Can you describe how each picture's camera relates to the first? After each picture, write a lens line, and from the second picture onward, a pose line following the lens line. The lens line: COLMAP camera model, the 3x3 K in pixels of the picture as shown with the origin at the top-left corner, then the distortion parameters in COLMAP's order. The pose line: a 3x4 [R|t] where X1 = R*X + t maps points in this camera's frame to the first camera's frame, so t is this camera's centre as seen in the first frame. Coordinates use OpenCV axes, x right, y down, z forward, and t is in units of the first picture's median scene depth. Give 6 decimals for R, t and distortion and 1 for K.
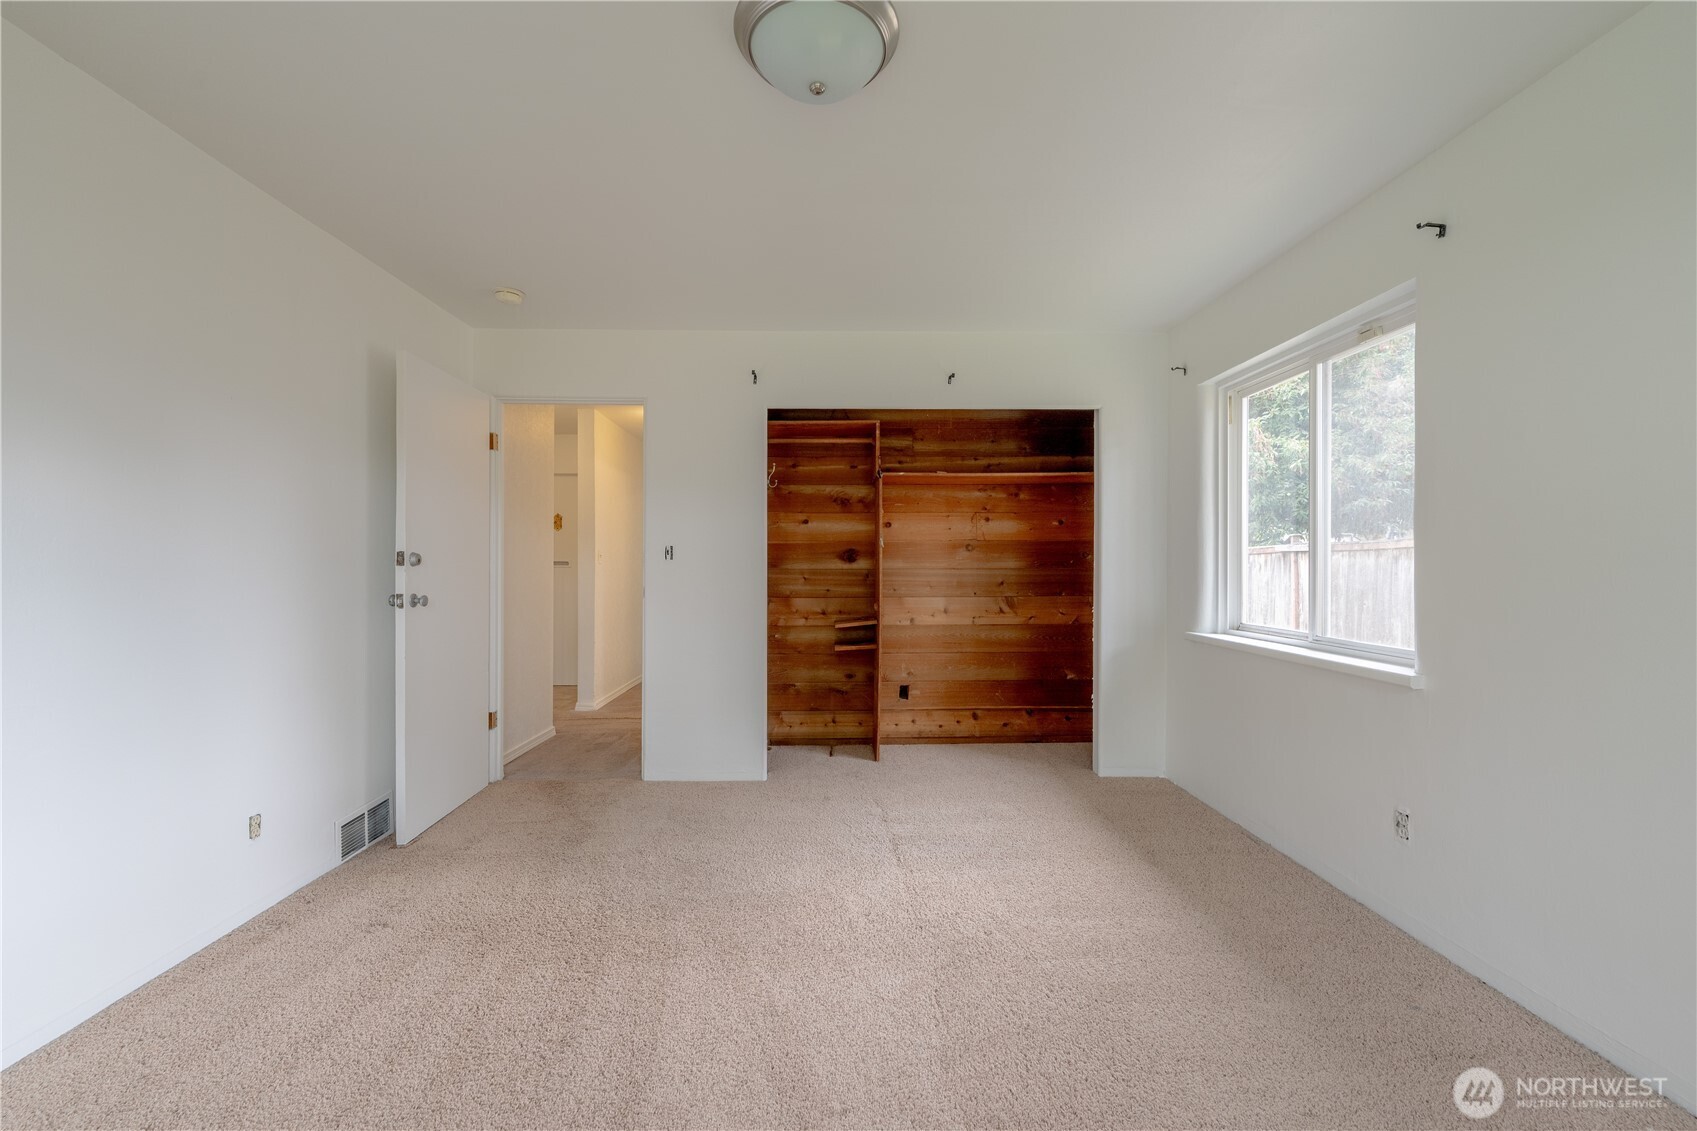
lens RADIAL K [[690.7, 0, 848.9], [0, 690.7, 559.4], [0, 0, 1]] dist [-0.000163, -0.000401]
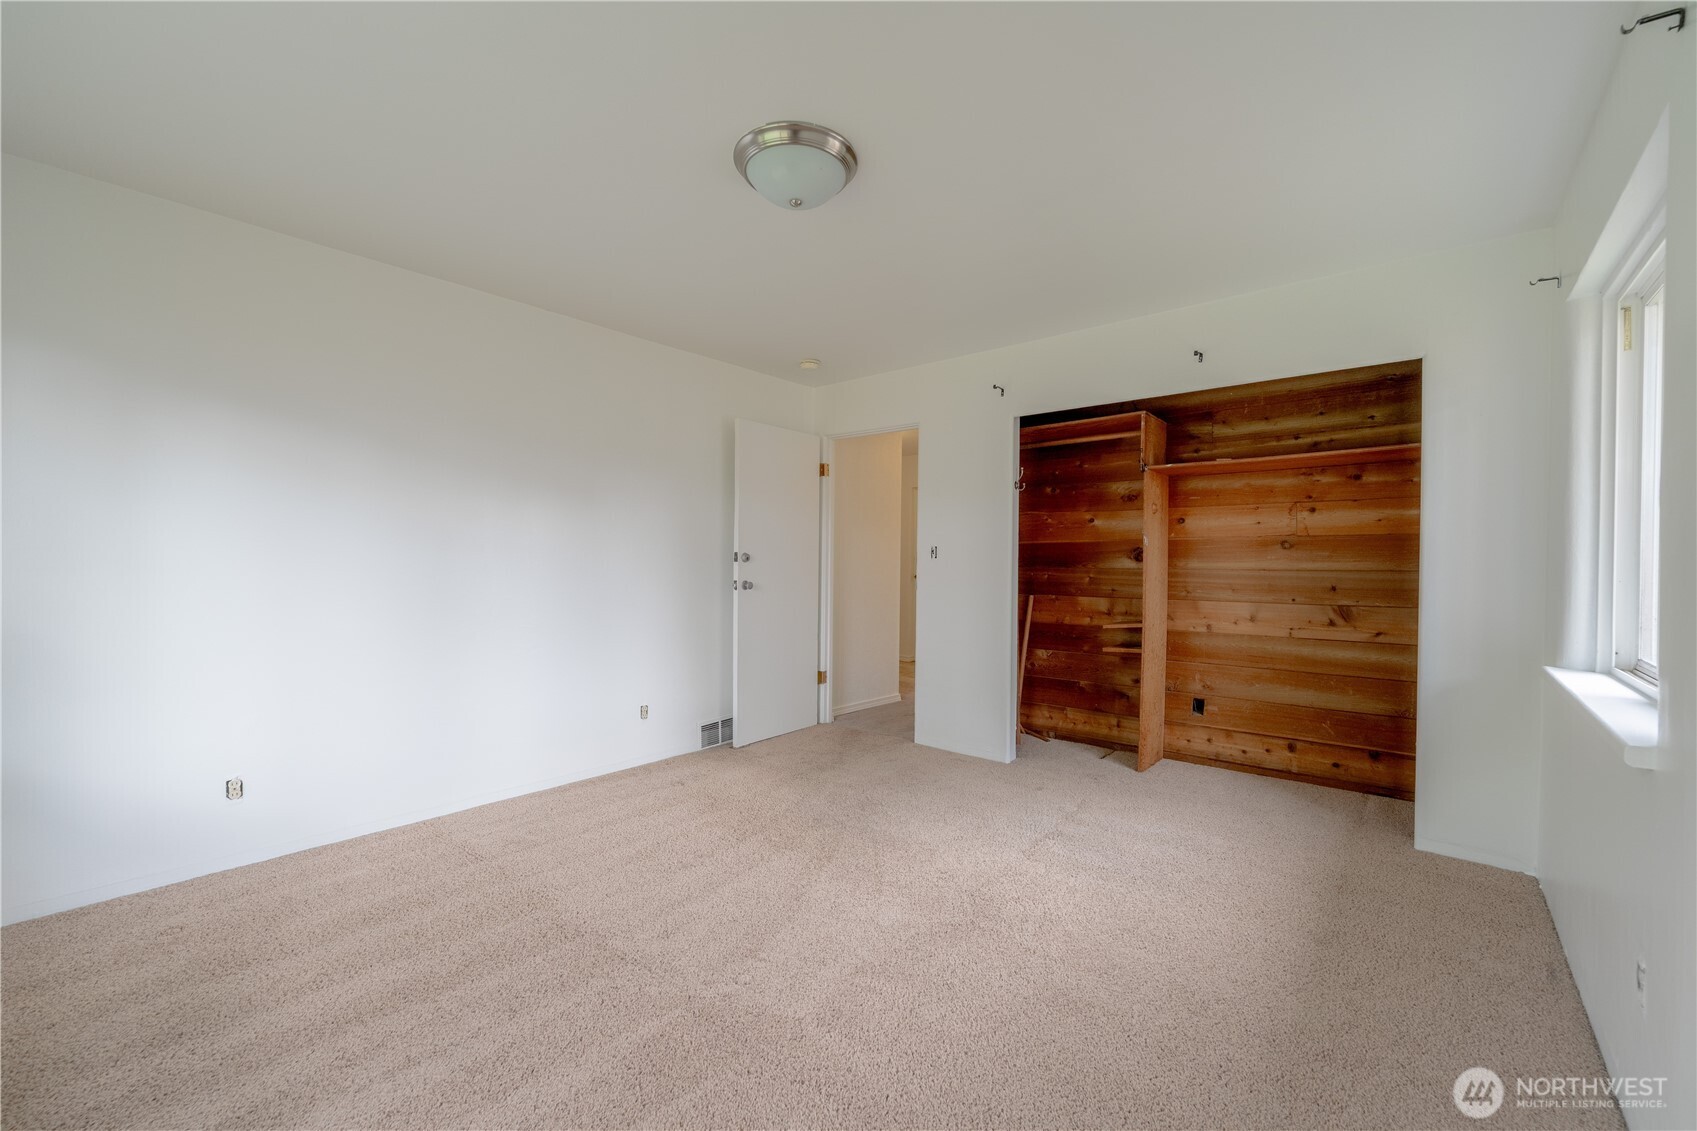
lens RADIAL K [[690.5, 0, 859.0], [0, 690.5, 557.6], [0, 0, 1]] dist [-0.000346, -0.000662]
pose [[0.748329, 0.001425, -0.663327, 0.381183], [-0.002443, 0.999997, -0.000608, 0.000363], [0.663324, 0.002076, 0.748330, 0.036212]]
